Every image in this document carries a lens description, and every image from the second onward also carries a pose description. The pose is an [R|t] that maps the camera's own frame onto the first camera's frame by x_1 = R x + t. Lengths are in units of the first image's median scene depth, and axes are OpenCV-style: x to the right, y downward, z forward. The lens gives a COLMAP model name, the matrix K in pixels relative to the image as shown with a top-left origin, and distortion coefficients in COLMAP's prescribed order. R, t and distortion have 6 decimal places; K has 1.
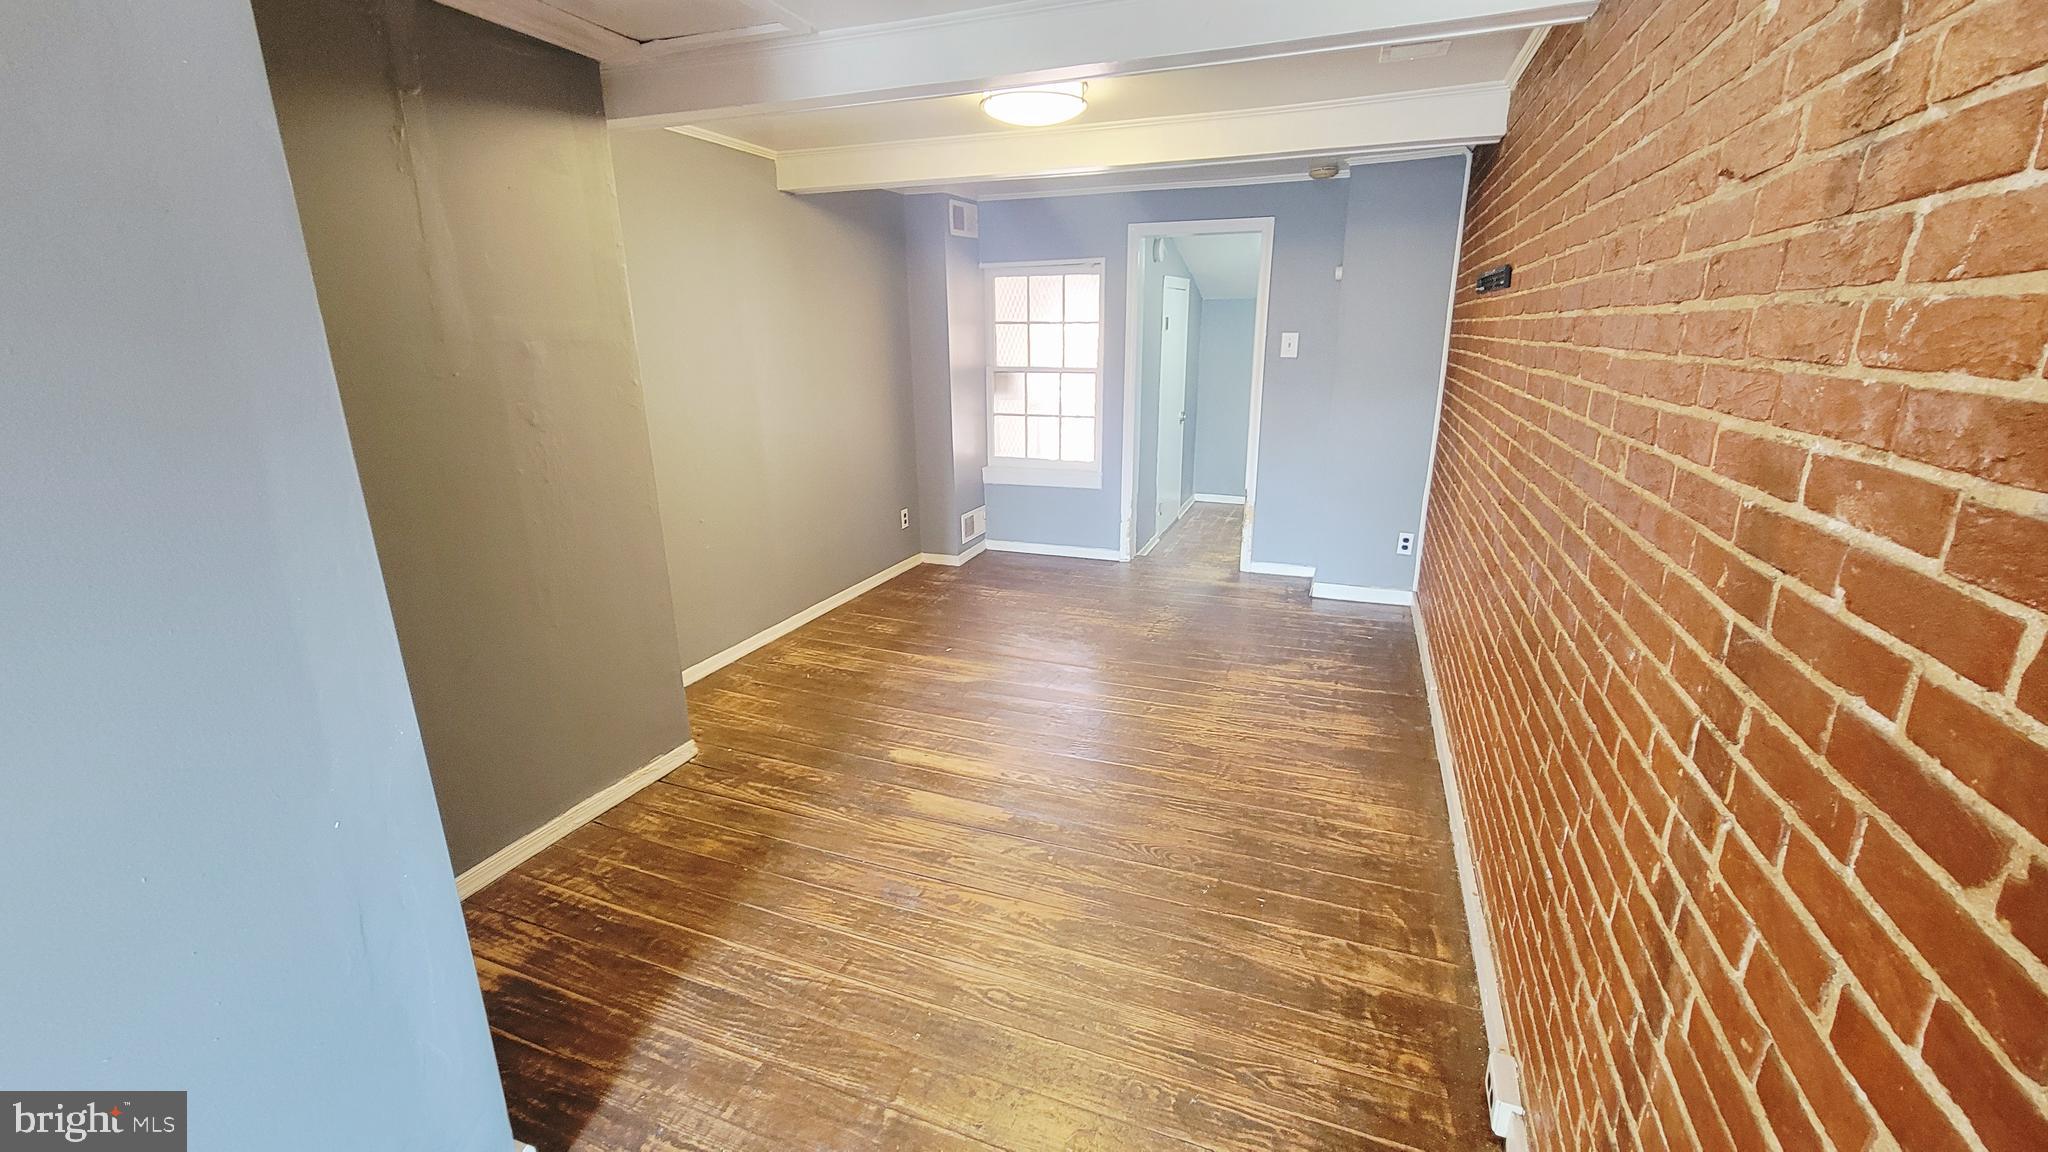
lens RADIAL K [[832.8, 0, 1040.1], [0, 832.8, 577.5], [0, 0, 1]] dist [-0.002197, -0.000494]
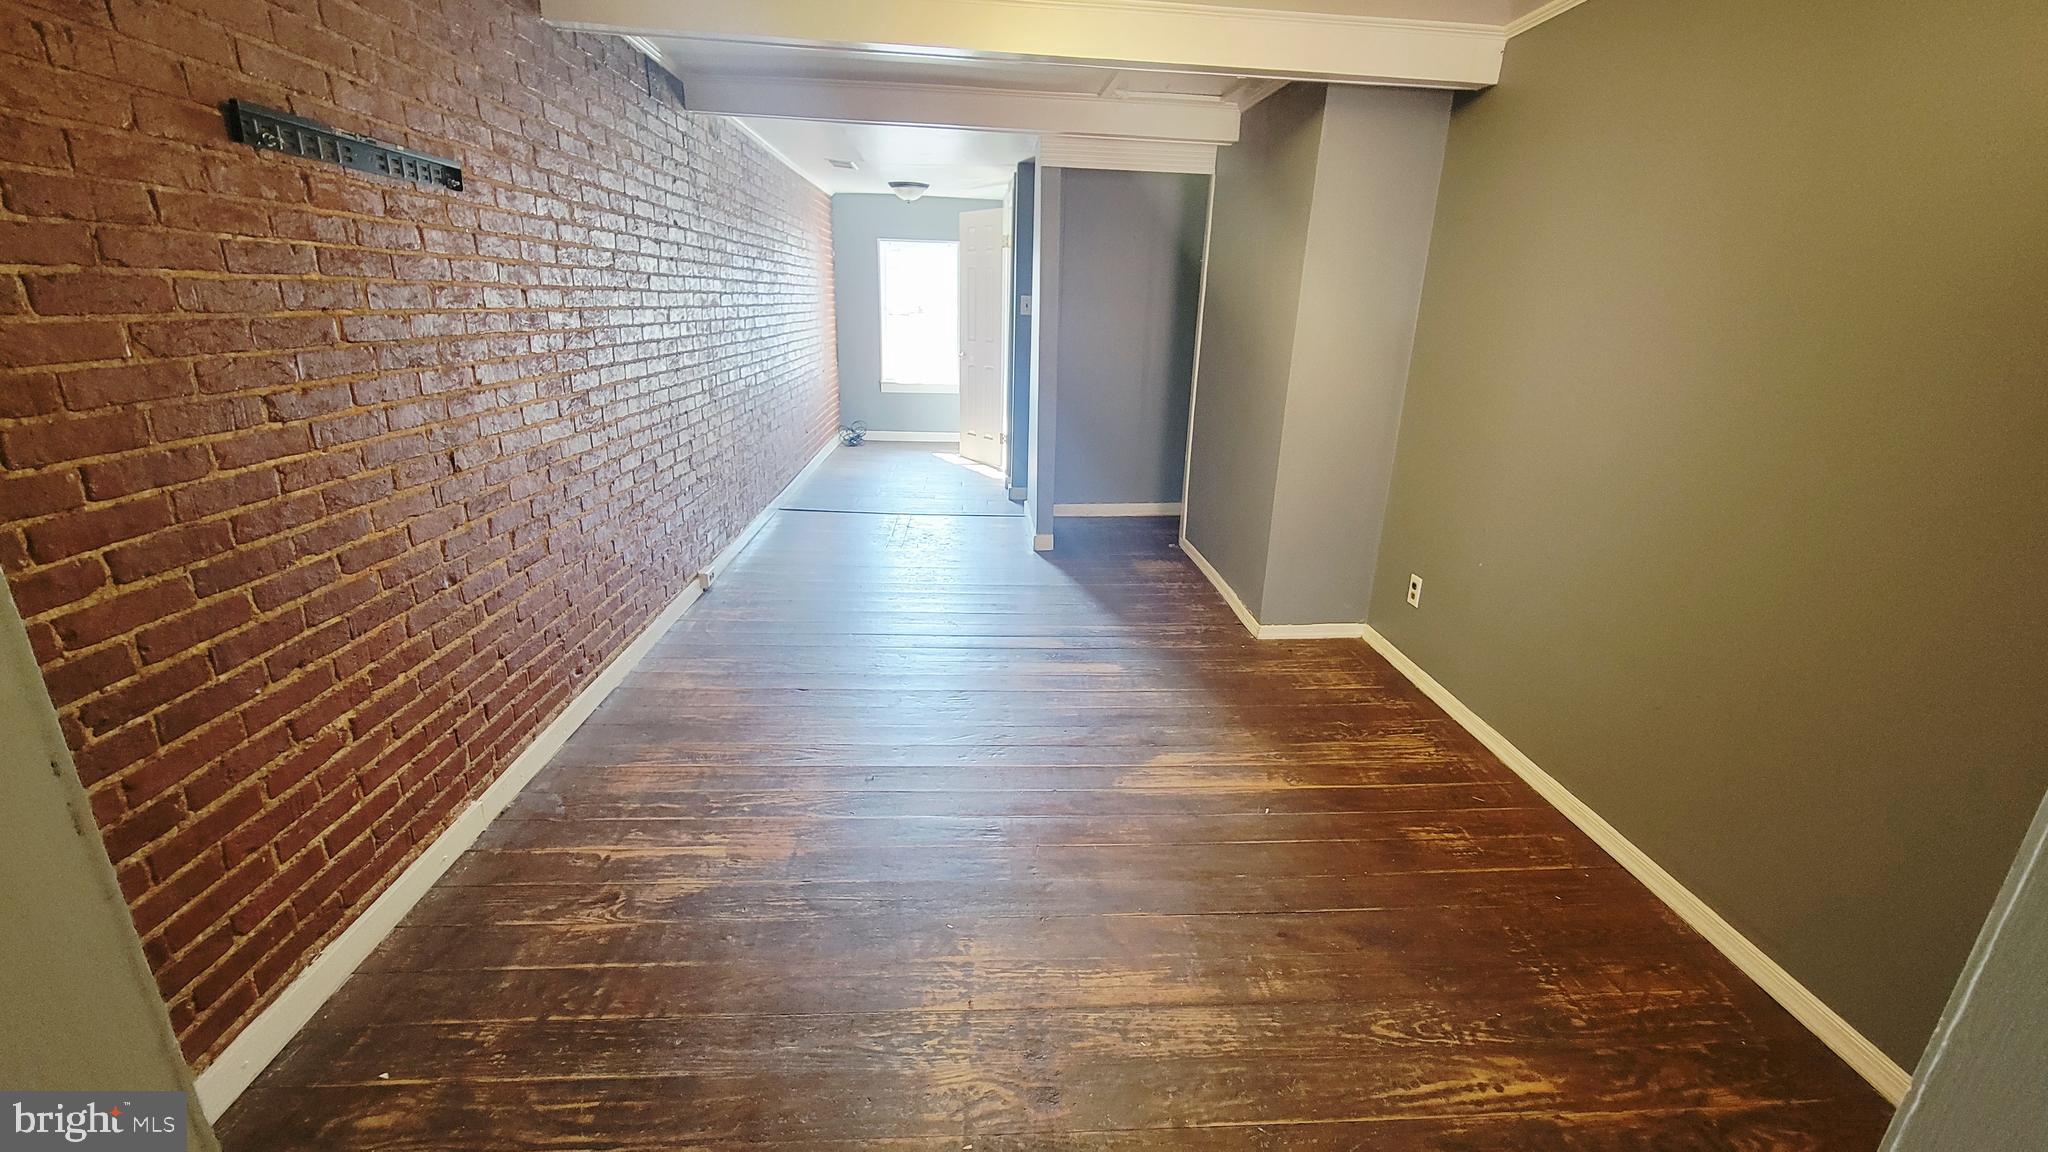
lens RADIAL K [[829.1, 0, 1029.6], [0, 829.1, 574.4], [0, 0, 1]] dist [0.000549, -0.000399]
pose [[-0.911257, 0.108137, -0.397388, 0.284843], [-0.141211, 0.824378, 0.548143, -0.383790], [0.386872, 0.555615, -0.735950, 1.382794]]
